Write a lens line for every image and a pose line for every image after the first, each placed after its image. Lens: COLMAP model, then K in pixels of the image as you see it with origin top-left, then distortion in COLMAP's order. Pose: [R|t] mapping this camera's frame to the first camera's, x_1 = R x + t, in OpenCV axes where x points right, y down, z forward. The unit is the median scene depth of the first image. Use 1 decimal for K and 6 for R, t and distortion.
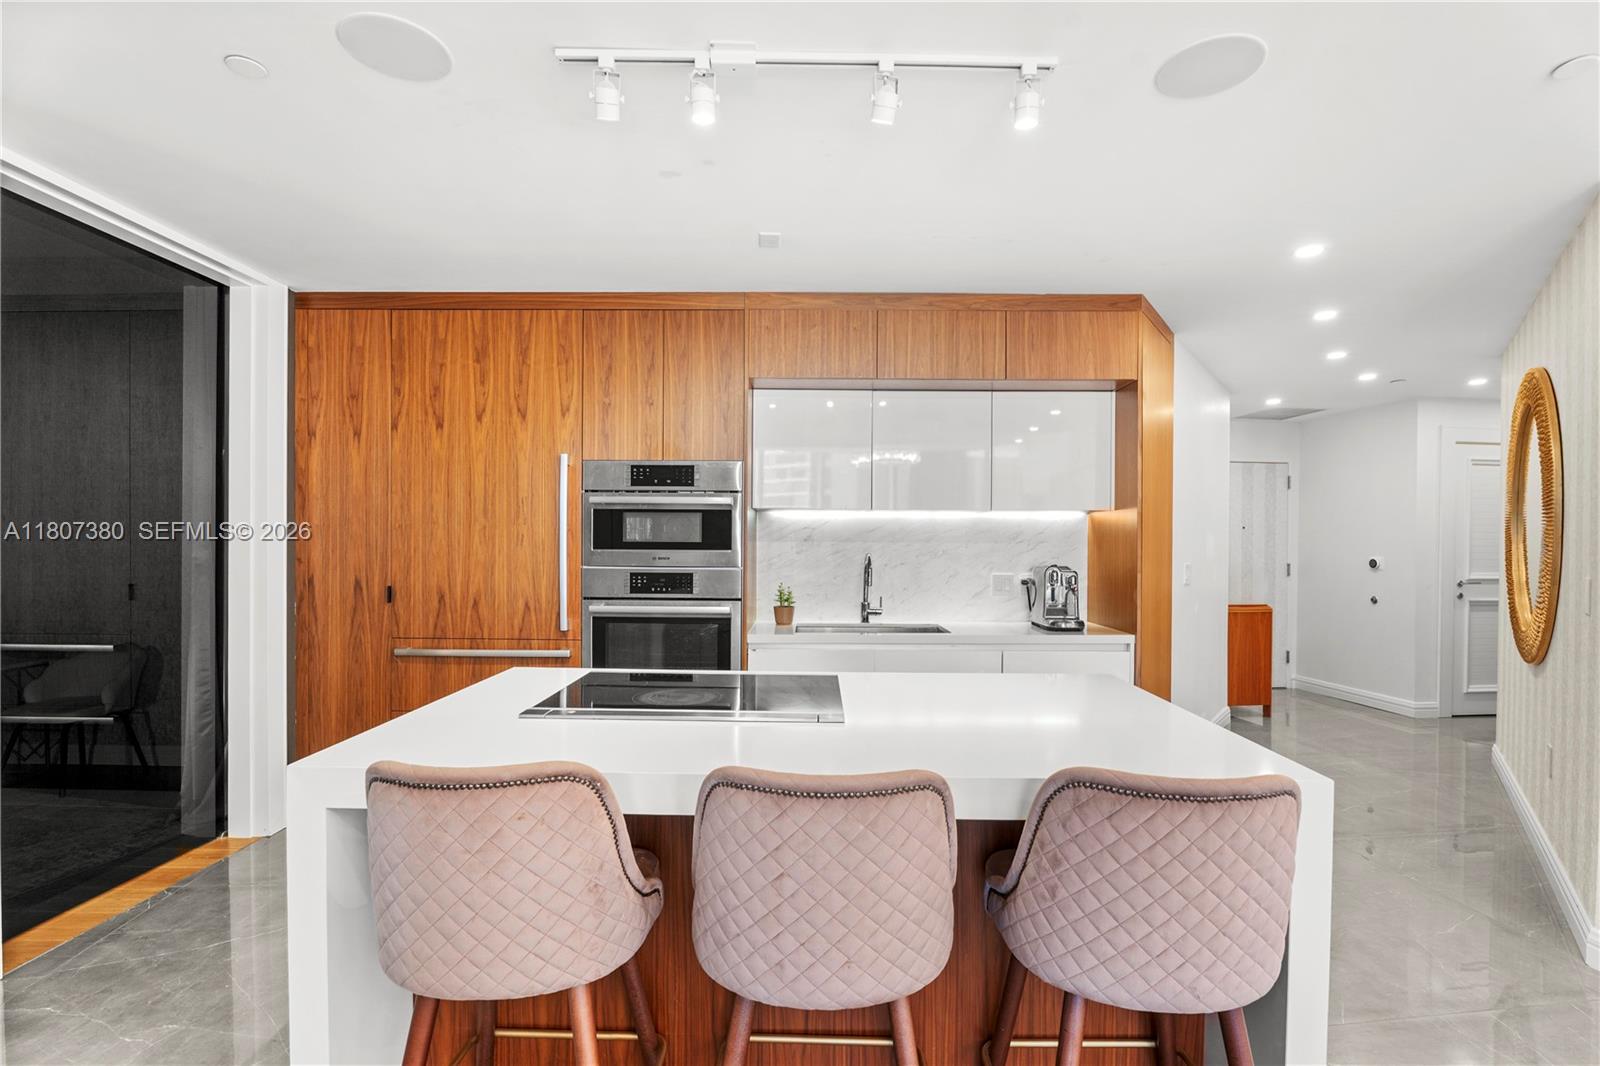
lens RADIAL K [[790.0, 0, 797.9], [0, 790.0, 551.1], [0, 0, 1]] dist [-0.000717, 0.000010]
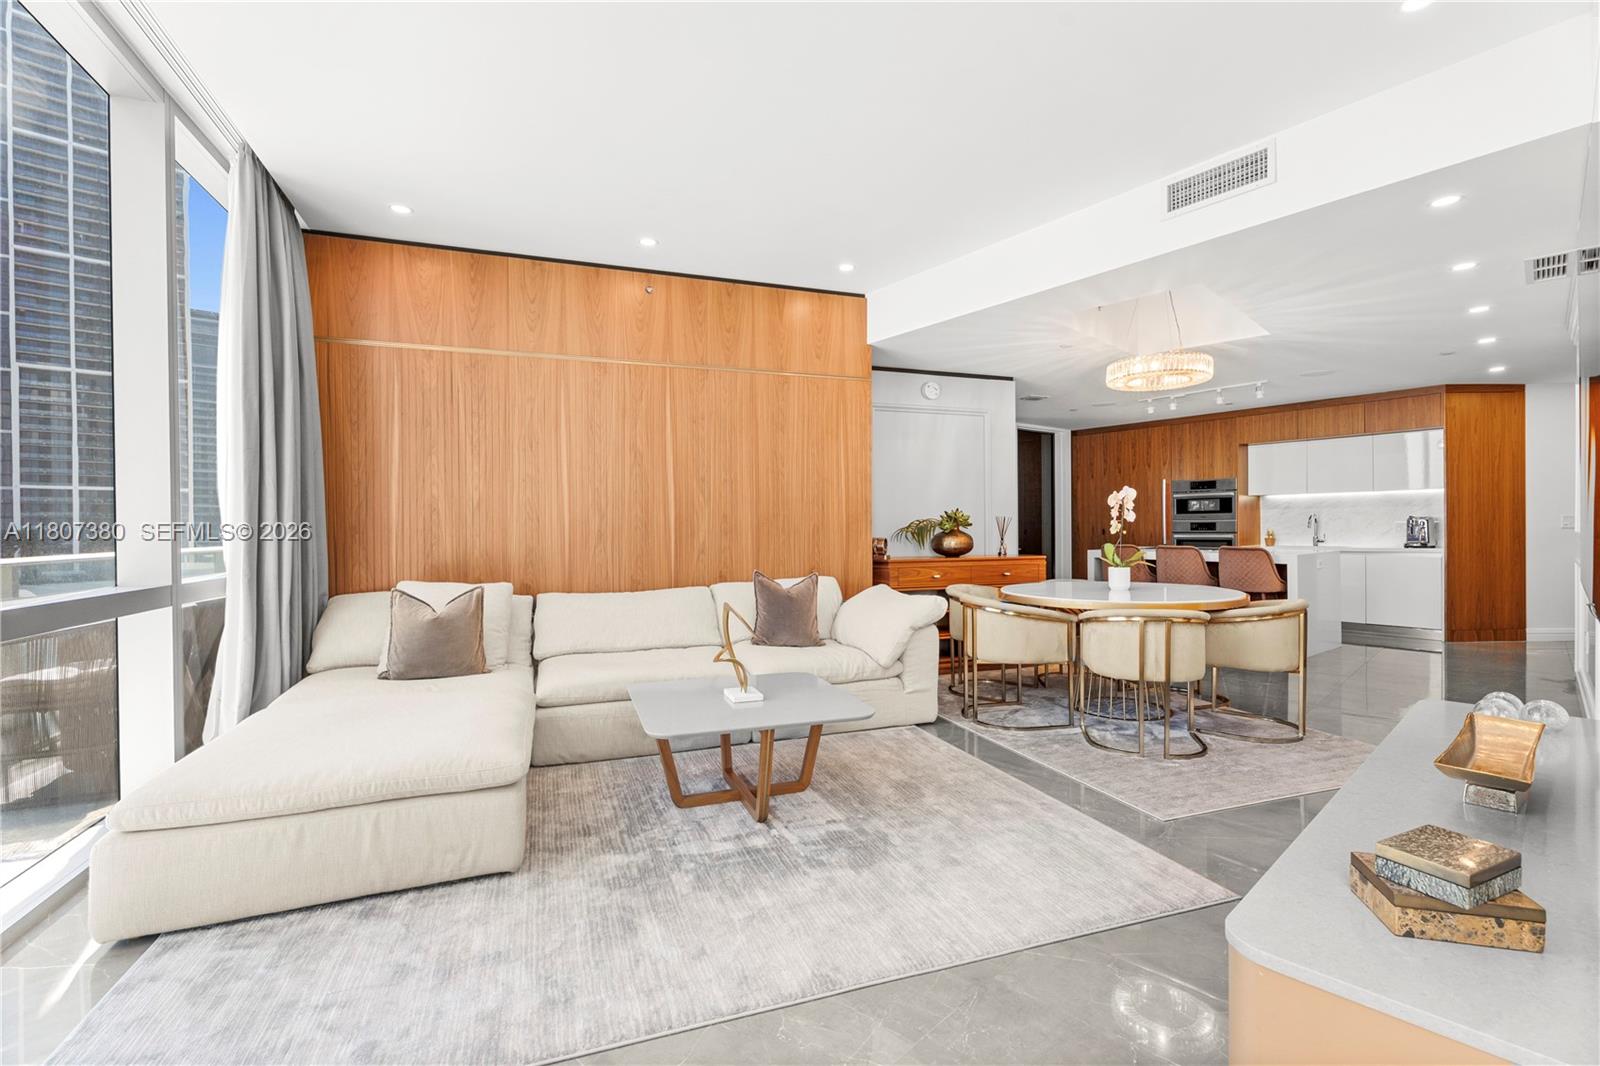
lens RADIAL K [[726.6, 0, 809.2], [0, 726.6, 532.4], [0, 0, 1]] dist [0.003014, 0.000124]
pose [[0.638169, -0.011075, -0.769816, 0.836503], [0.007510, 0.999939, -0.008160, 0.069364], [0.769859, -0.000574, 0.638213, -1.515515]]
